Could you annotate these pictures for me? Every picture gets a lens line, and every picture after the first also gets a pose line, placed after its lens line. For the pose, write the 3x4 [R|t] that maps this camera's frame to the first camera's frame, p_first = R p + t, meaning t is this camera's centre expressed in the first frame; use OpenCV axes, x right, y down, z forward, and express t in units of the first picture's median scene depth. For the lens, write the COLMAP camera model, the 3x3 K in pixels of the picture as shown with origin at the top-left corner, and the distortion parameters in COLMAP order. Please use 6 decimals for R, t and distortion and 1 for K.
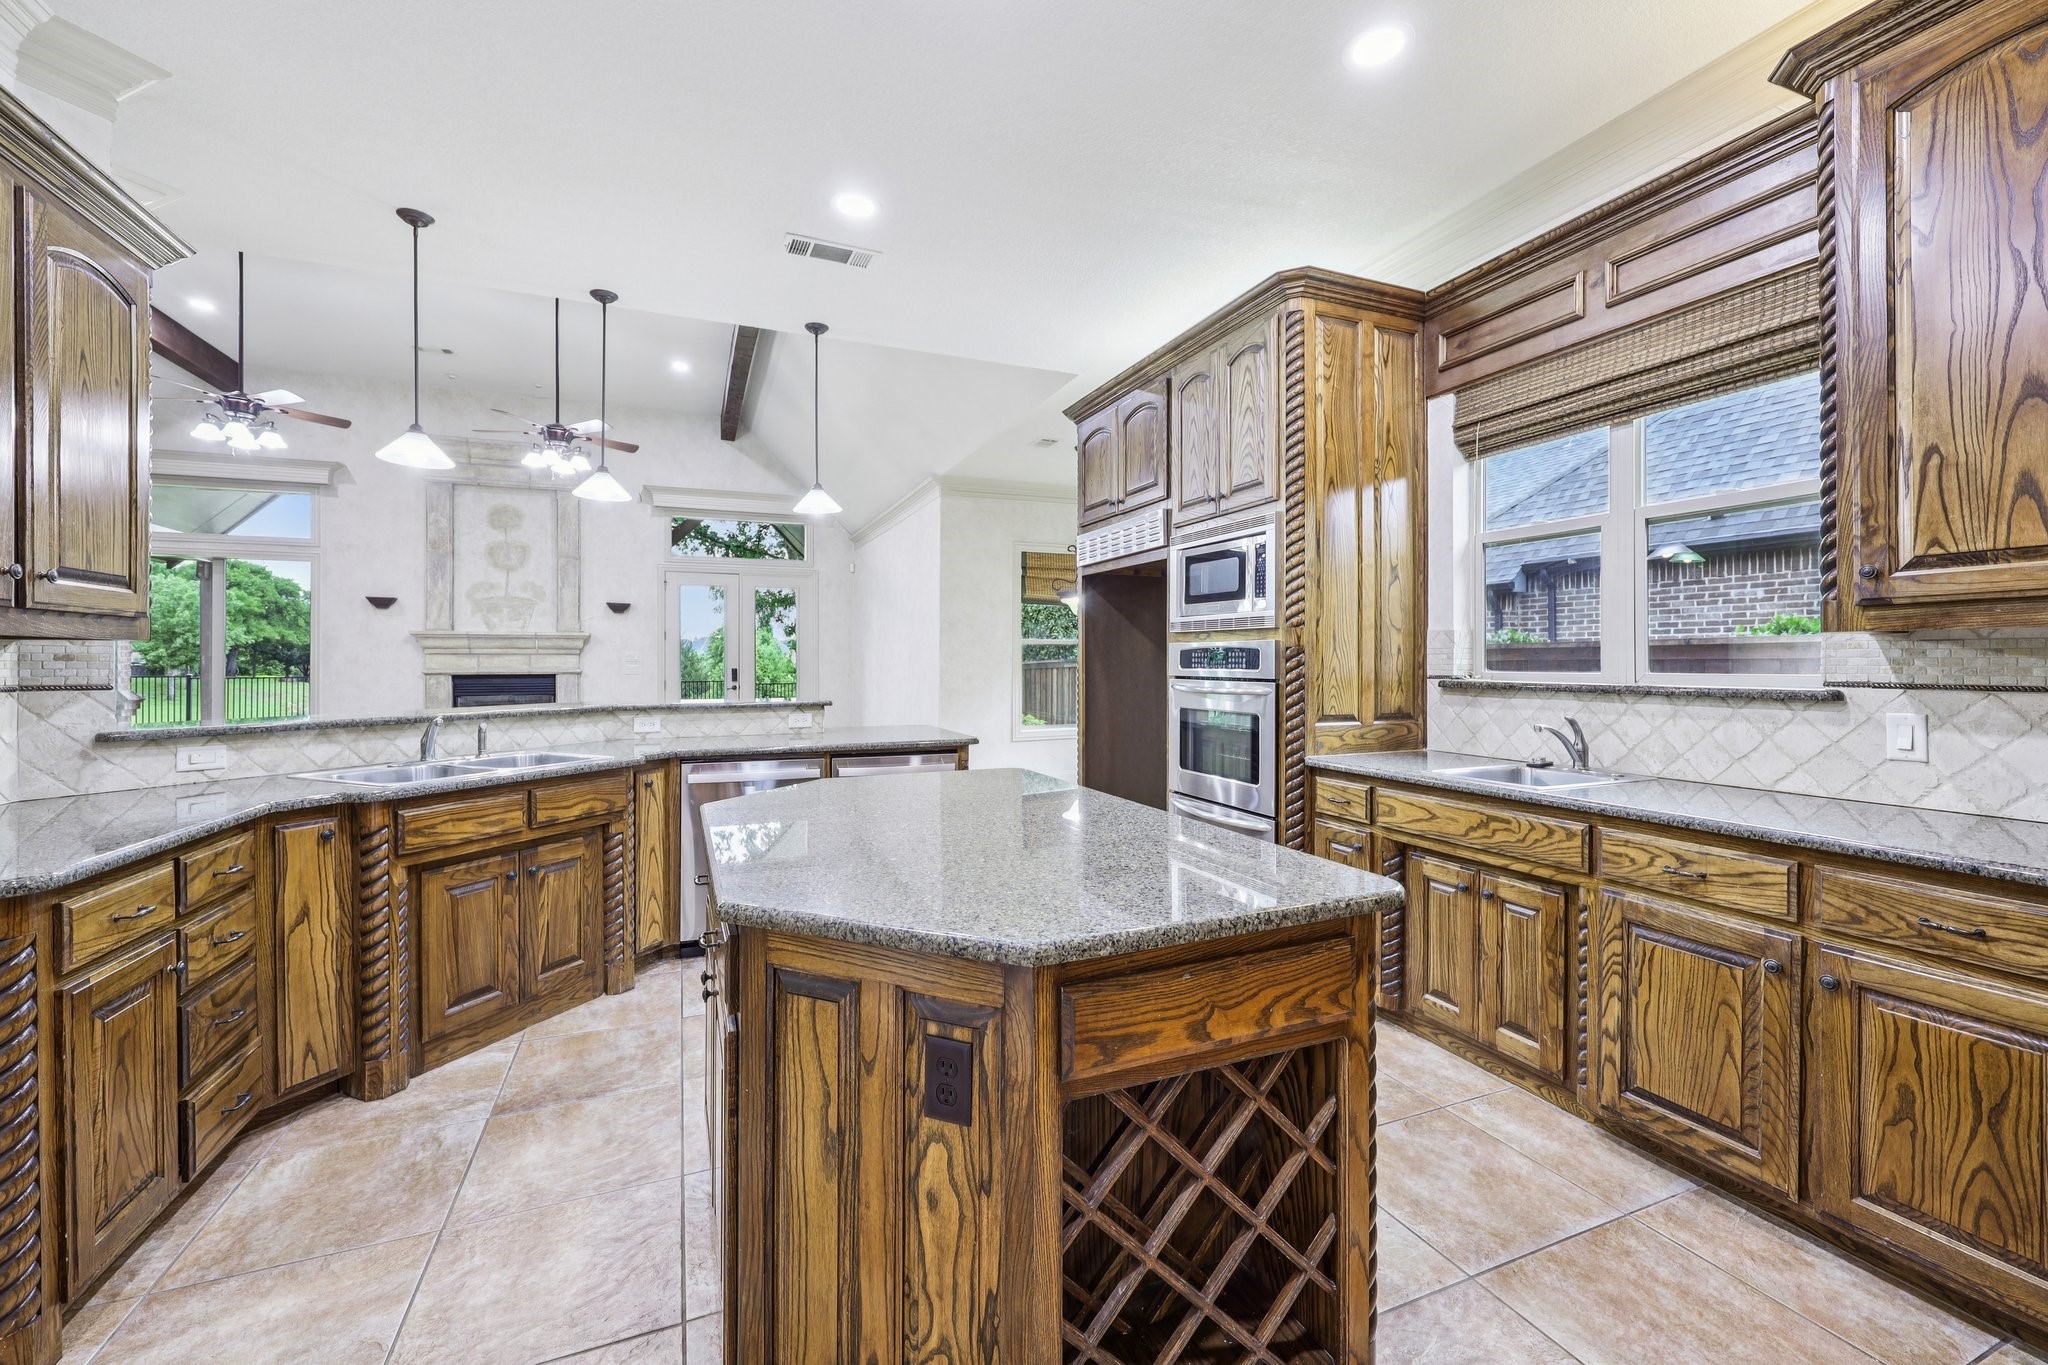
lens RADIAL K [[831.6, 0, 1024.5], [0, 831.6, 661.0], [0, 0, 1]] dist [0.001347, -0.000261]
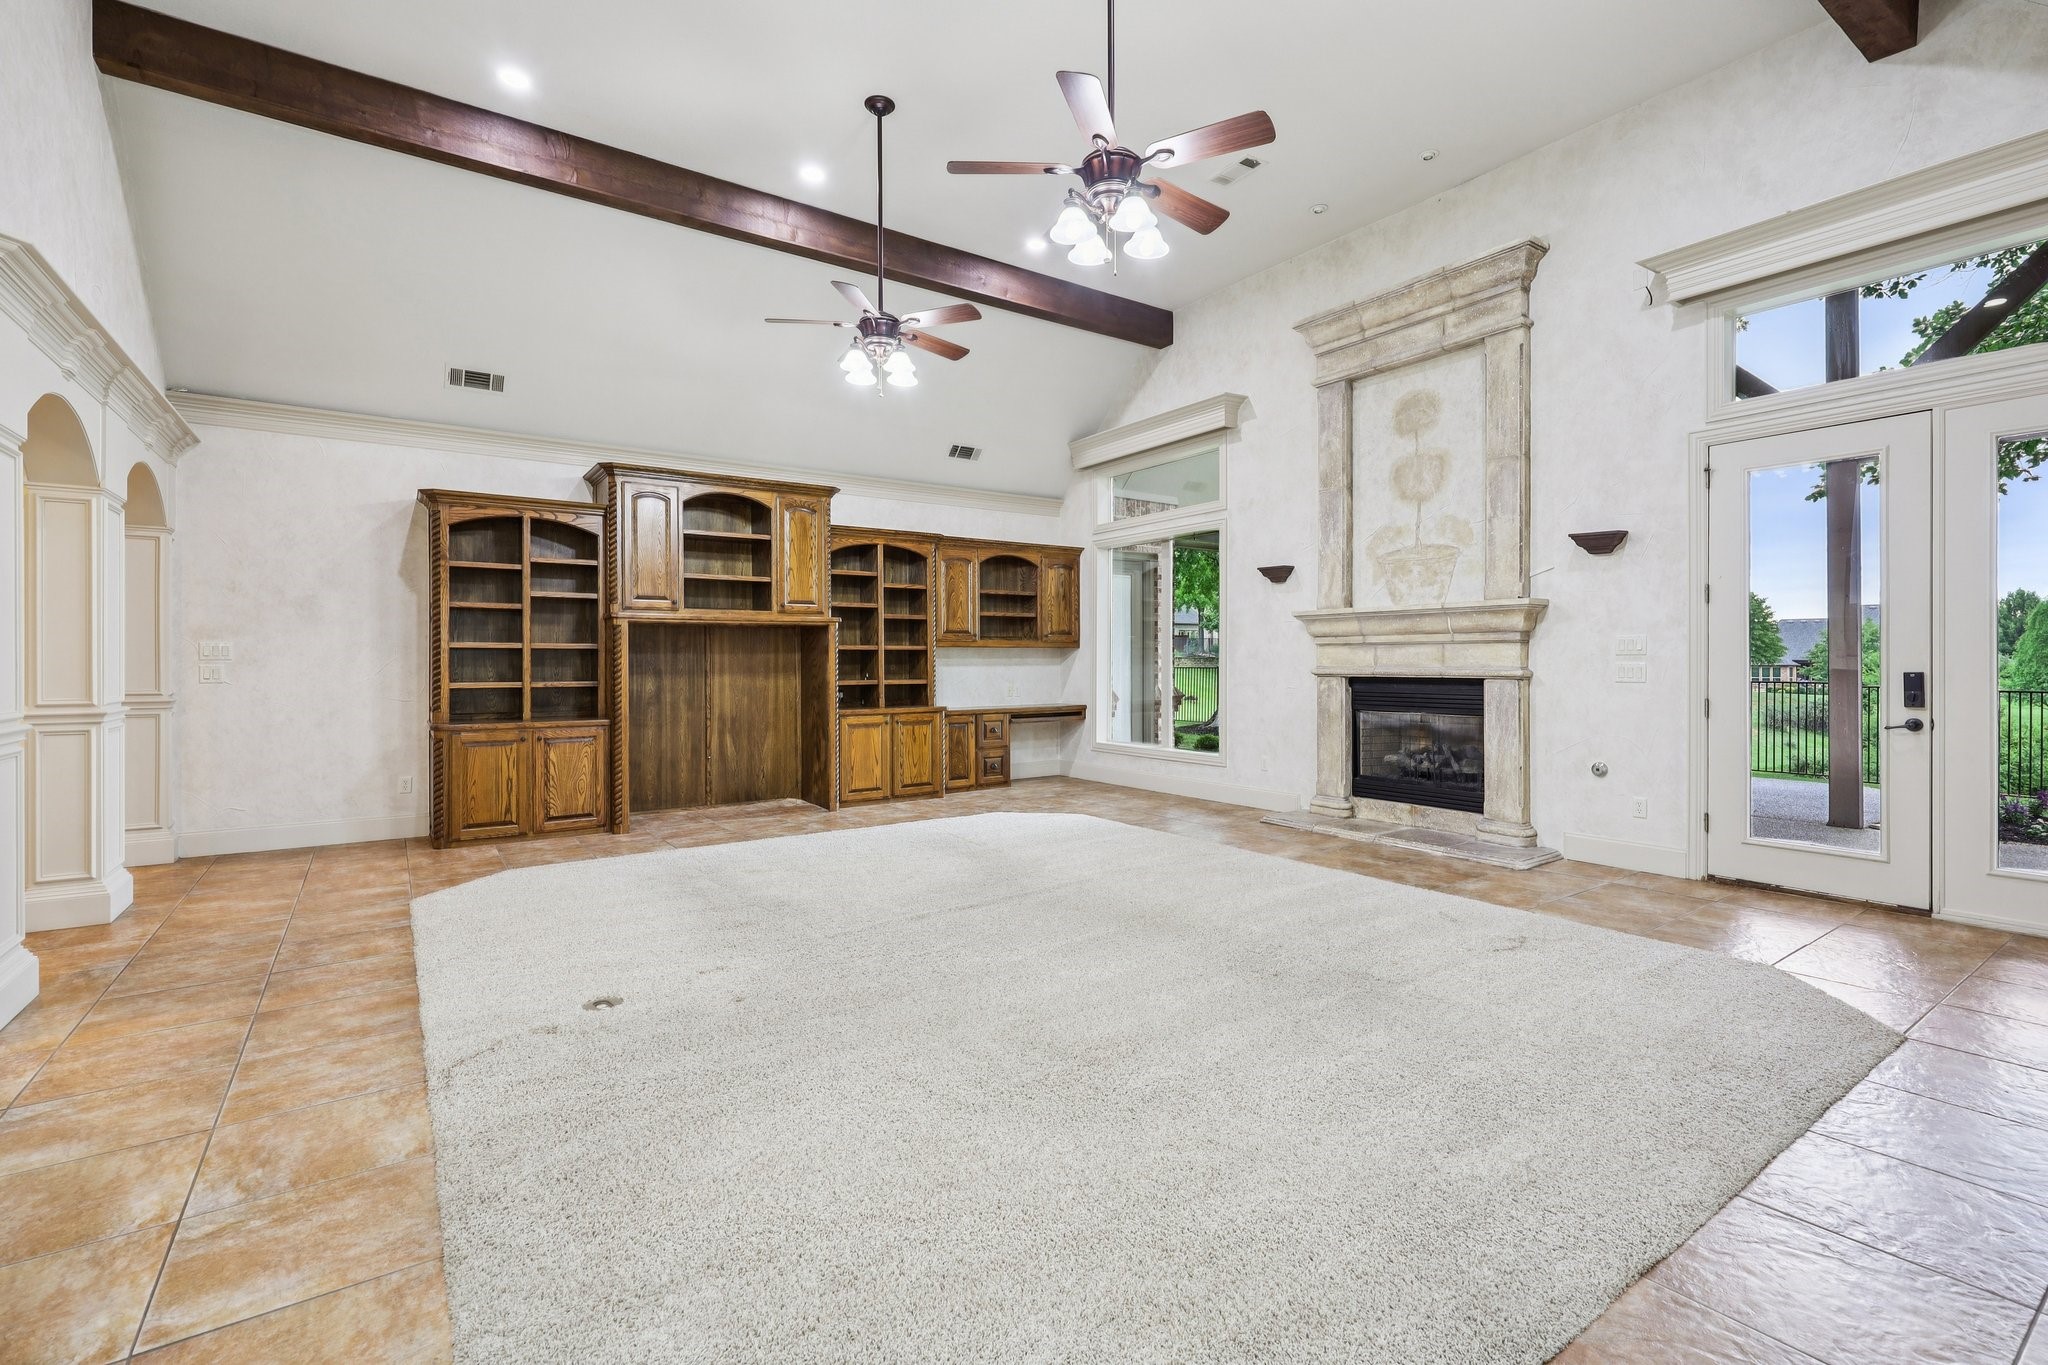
lens RADIAL K [[917.2, 0, 1027.4], [0, 917.2, 664.0], [0, 0, 1]] dist [0.001479, 0.000081]
pose [[0.218751, 0.004419, -0.975771, -0.046244], [0.004447, 0.999975, 0.005525, 0.001797], [0.975771, -0.005548, 0.218726, 0.596640]]
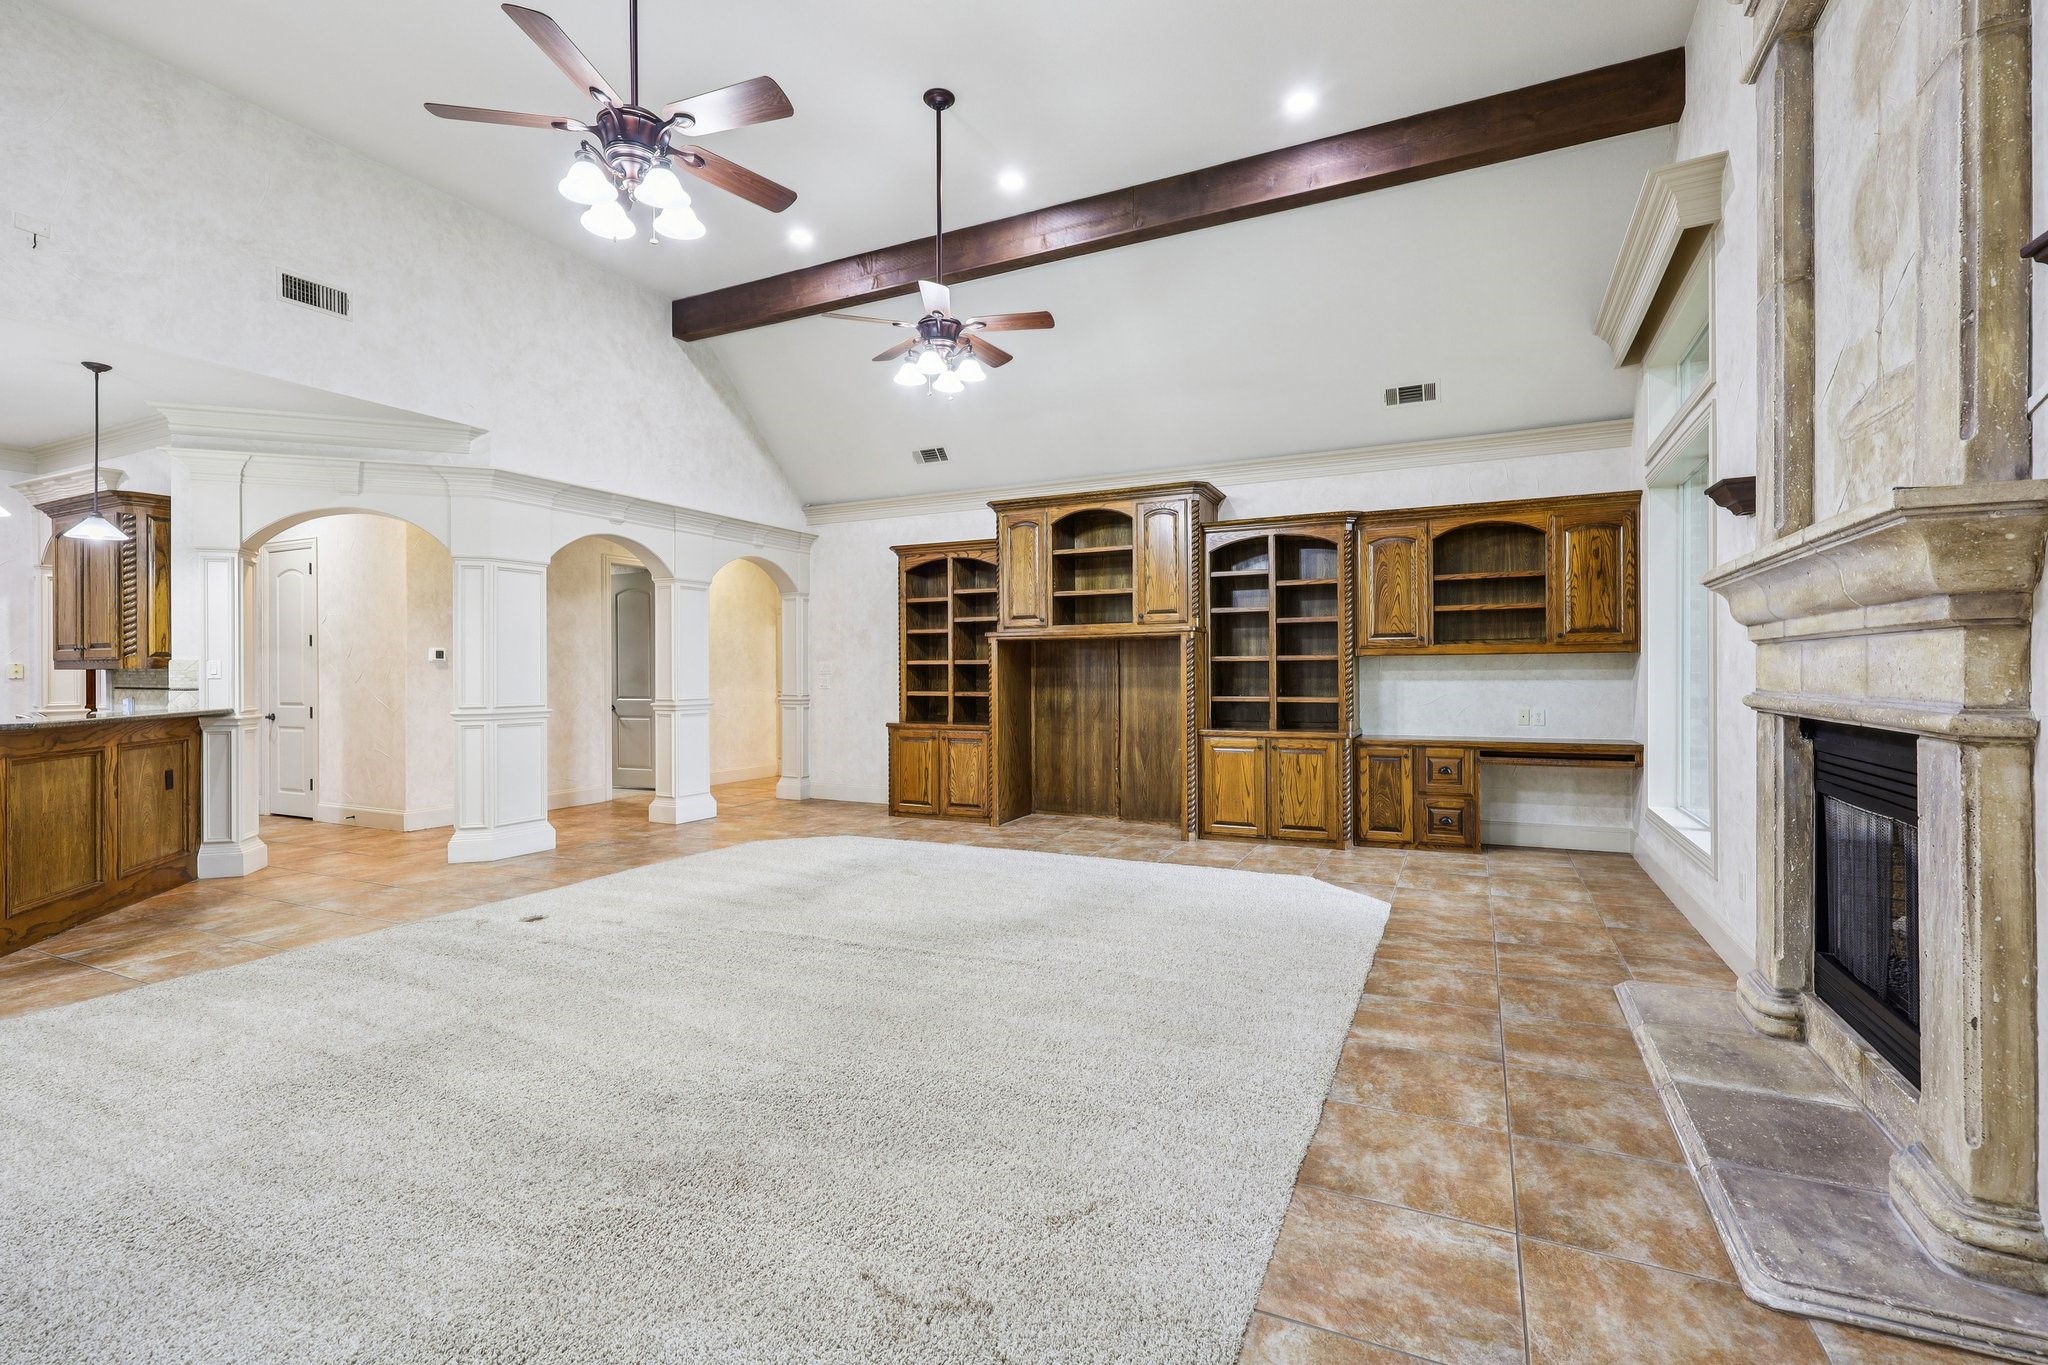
lens RADIAL K [[955.1, 0, 989.7], [0, 955.1, 681.1], [0, 0, 1]] dist [0.001961, 0.000113]
pose [[-0.758600, 0.010730, -0.651468, -0.251673], [0.007275, 0.999942, 0.007998, 0.000860], [0.651516, 0.001328, -0.758634, 1.066656]]
